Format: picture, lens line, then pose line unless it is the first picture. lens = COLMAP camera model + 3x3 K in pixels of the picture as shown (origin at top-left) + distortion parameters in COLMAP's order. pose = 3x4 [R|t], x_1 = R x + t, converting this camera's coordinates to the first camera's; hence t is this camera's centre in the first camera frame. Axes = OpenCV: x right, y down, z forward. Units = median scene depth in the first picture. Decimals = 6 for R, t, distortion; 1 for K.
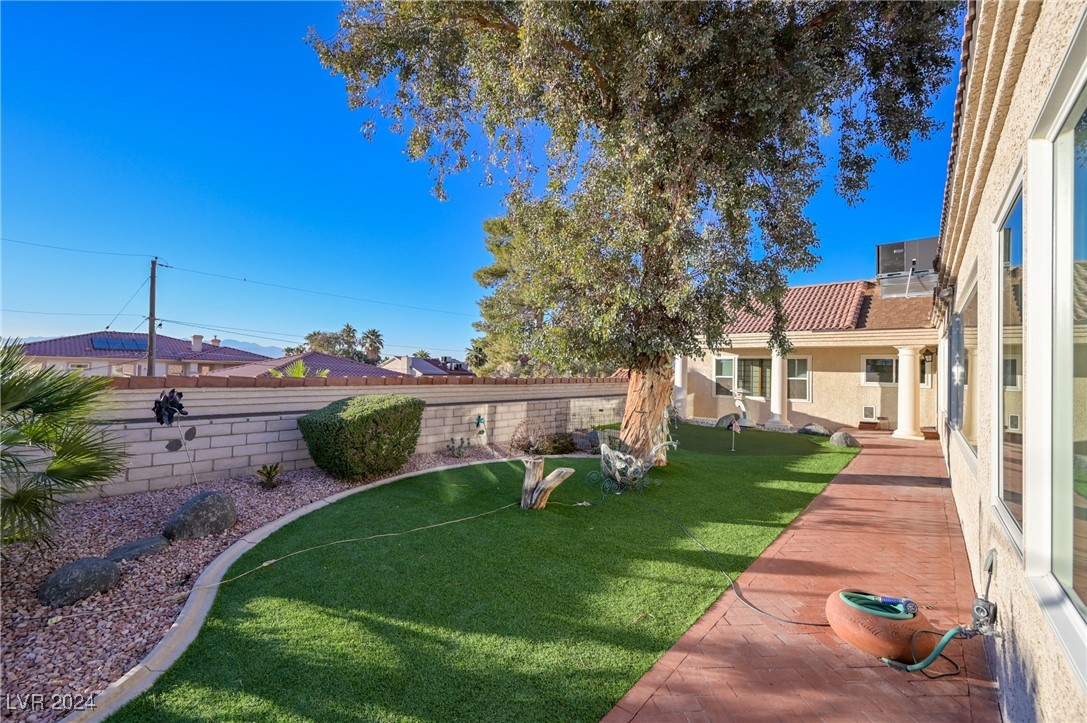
lens RADIAL K [[436.6, 0, 536.8], [0, 436.6, 362.1], [0, 0, 1]] dist [0.000539, -0.000044]
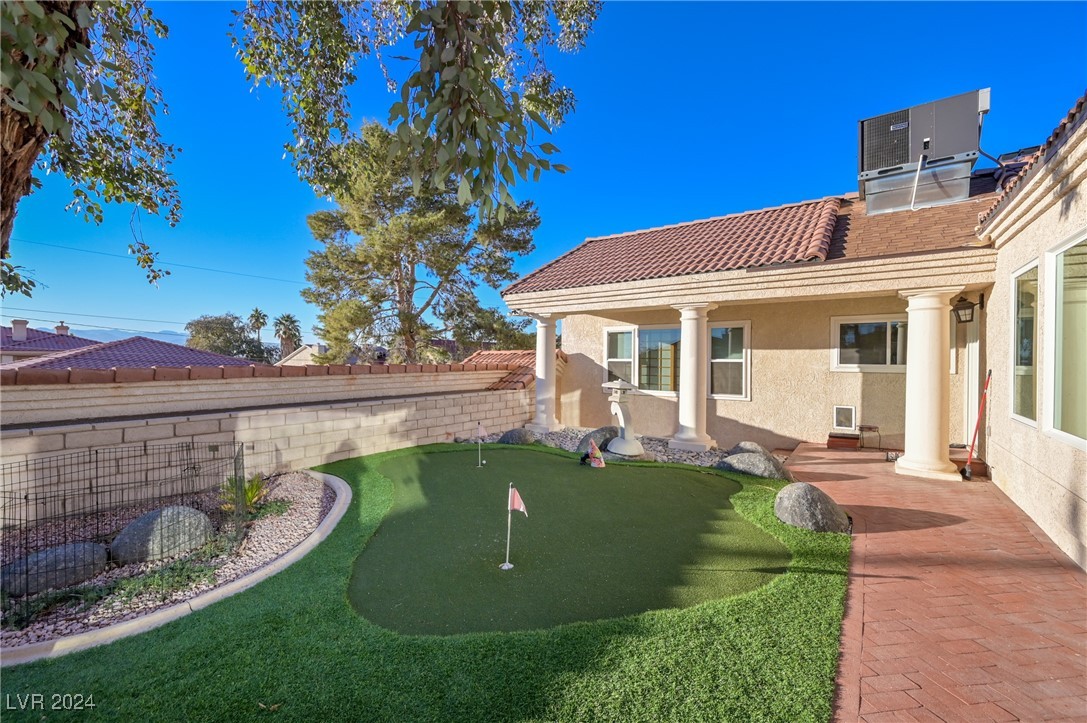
lens RADIAL K [[436.6, 0, 536.8], [0, 436.6, 362.1], [0, 0, 1]] dist [0.000539, -0.000044]
pose [[0.997108, -0.015390, 0.074422, 0.316938], [0.013416, 0.999547, 0.026955, 0.021518], [-0.074803, -0.025878, 0.996862, 0.461617]]
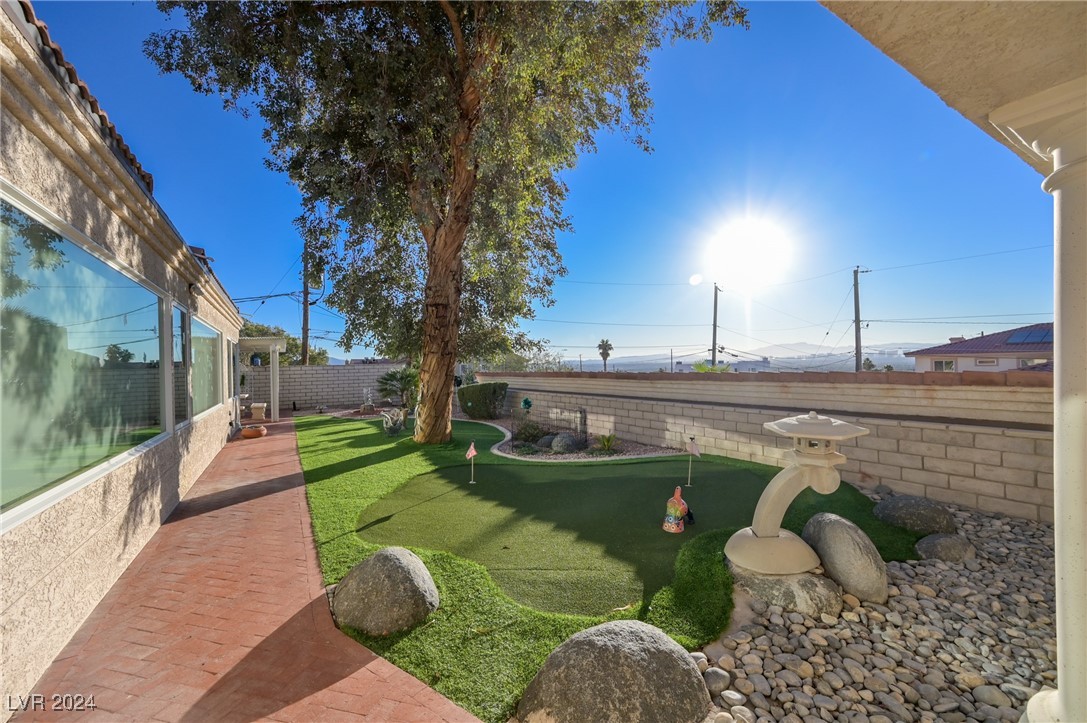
lens RADIAL K [[436.6, 0, 536.8], [0, 436.6, 362.1], [0, 0, 1]] dist [0.000539, -0.000044]
pose [[-0.306828, -0.024986, -0.951437, 4.597945], [0.021718, 0.999211, -0.033245, 0.171664], [0.951517, -0.030864, -0.306043, 5.087034]]
